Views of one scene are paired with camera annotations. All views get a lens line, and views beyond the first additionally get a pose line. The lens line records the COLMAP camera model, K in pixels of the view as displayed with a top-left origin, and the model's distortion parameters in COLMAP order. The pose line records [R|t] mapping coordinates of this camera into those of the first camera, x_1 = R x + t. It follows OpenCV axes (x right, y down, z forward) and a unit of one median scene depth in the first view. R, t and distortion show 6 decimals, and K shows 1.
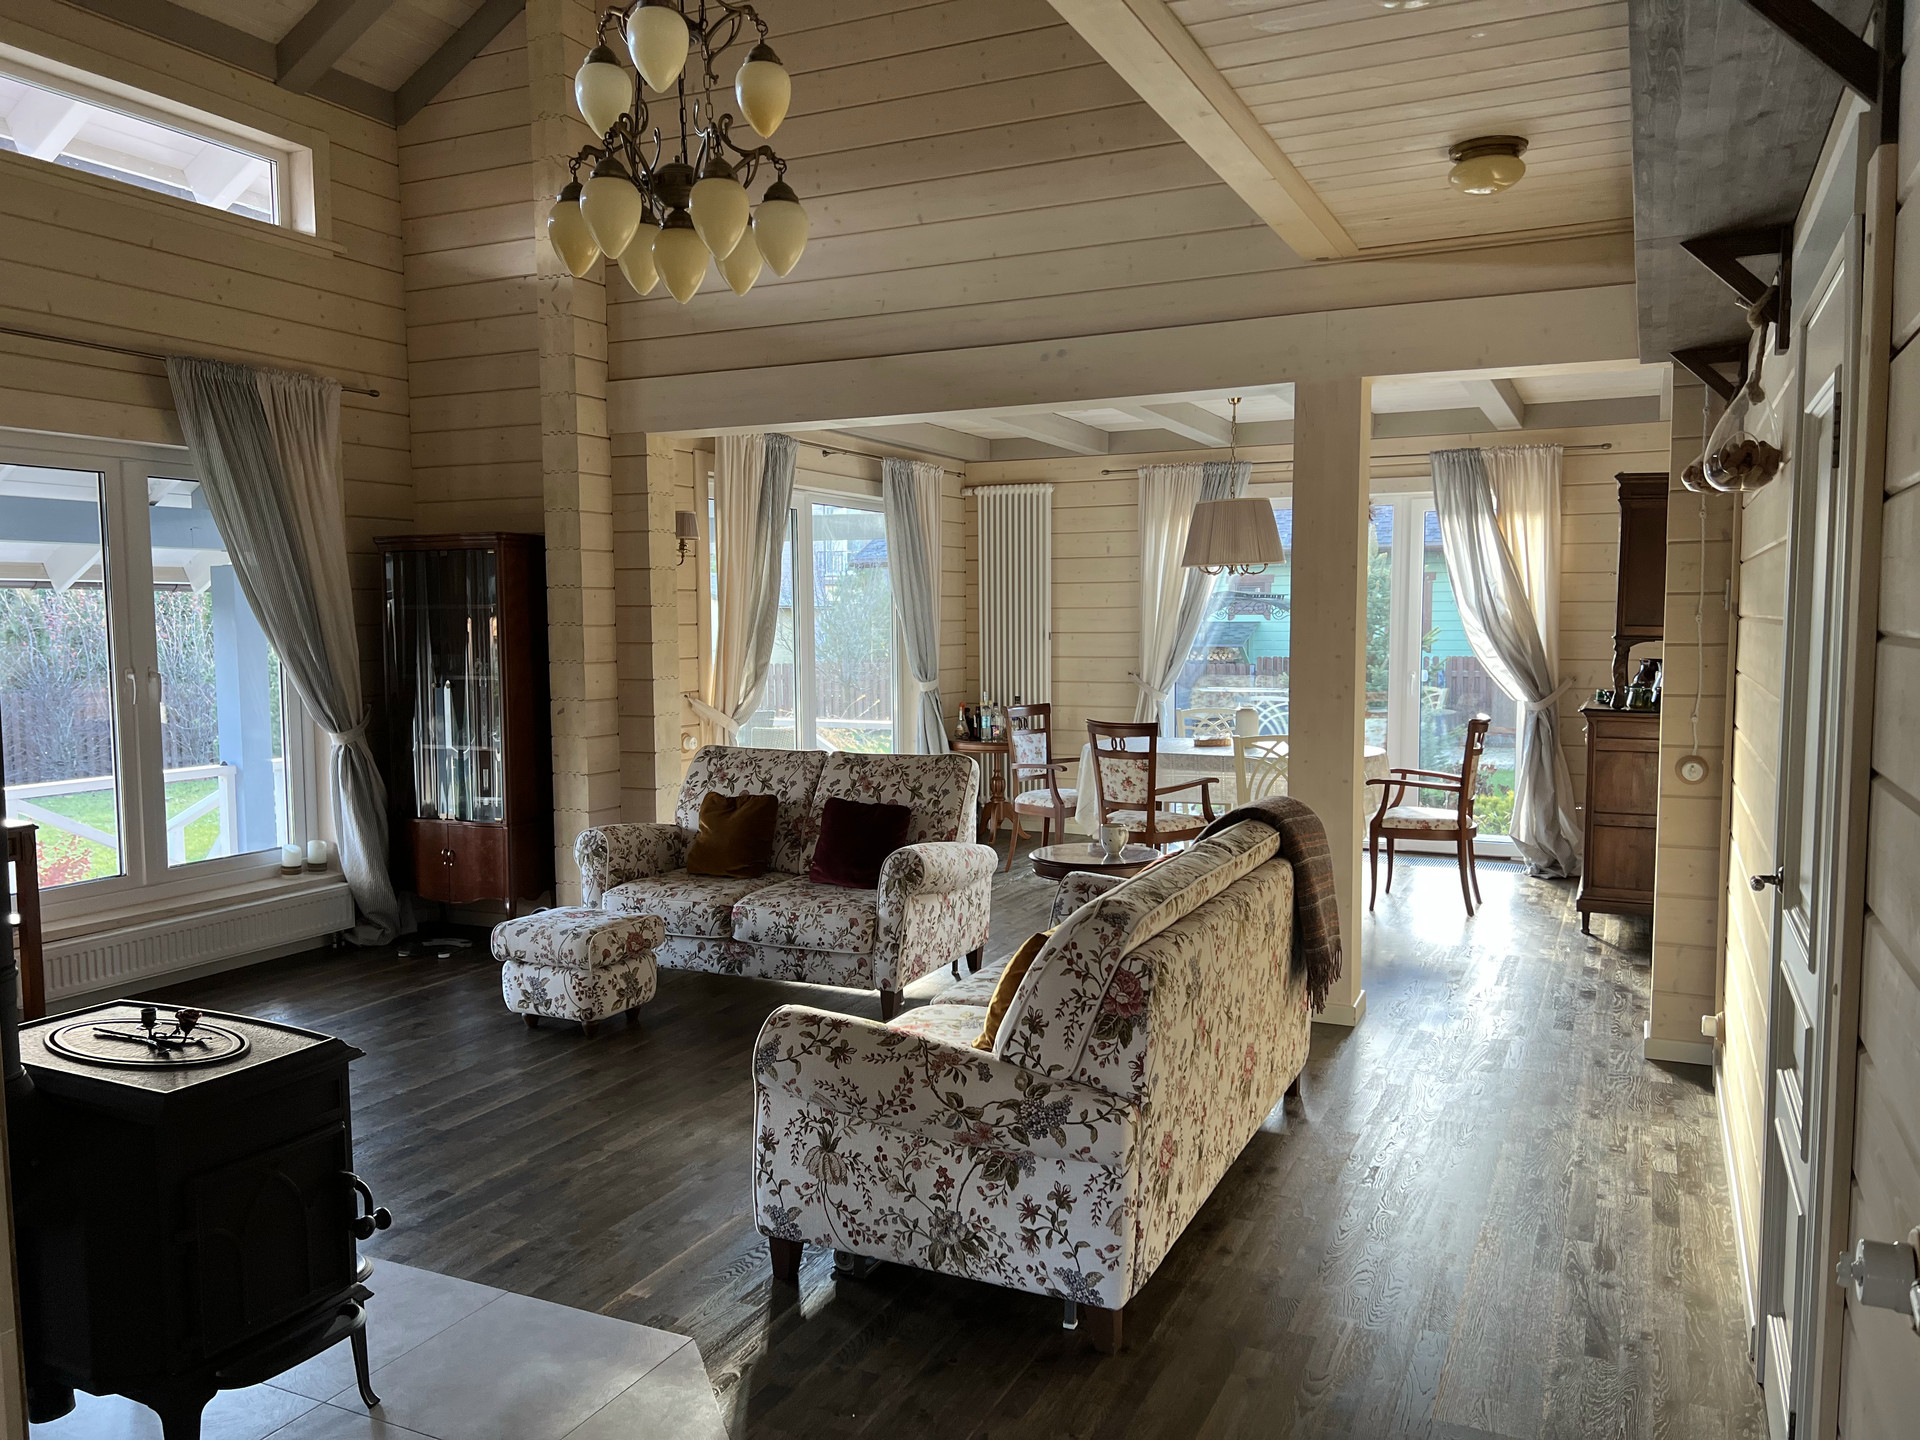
lens RADIAL K [[1453.2, 0, 957.2], [0, 1453.2, 722.1], [0, 0, 1]] dist [0.031400, -0.003172]
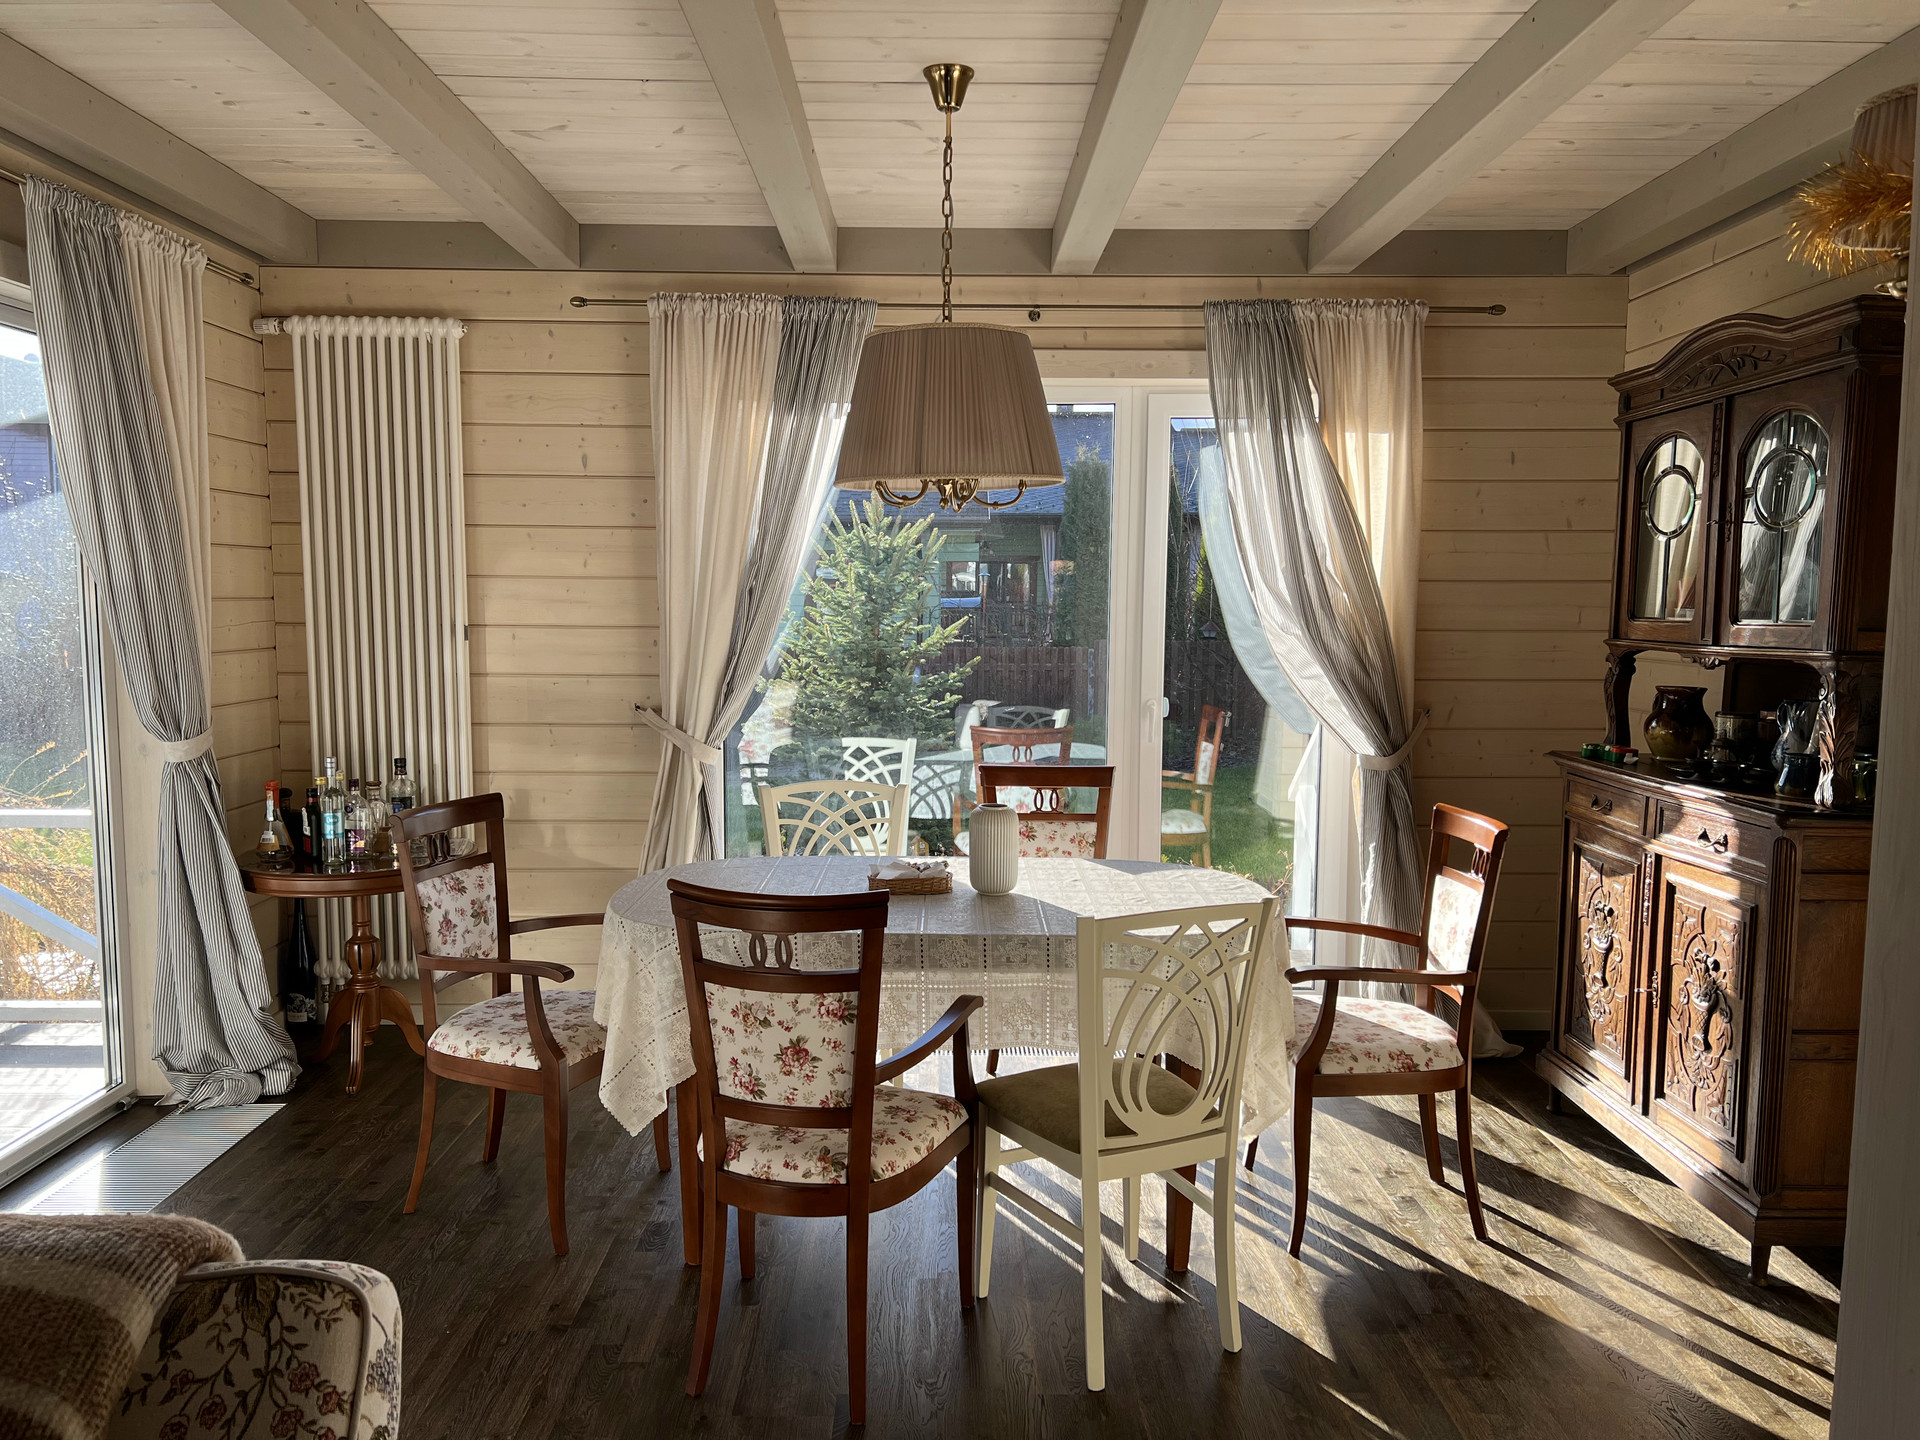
lens RADIAL K [[1453.2, 0, 953.6], [0, 1453.2, 733.6], [0, 0, 1]] dist [0.031400, -0.003172]
pose [[0.900418, -0.029019, 0.434057, -0.002874], [0.018695, 0.999432, 0.028038, -0.037660], [-0.434624, -0.017131, 0.900449, 0.507830]]
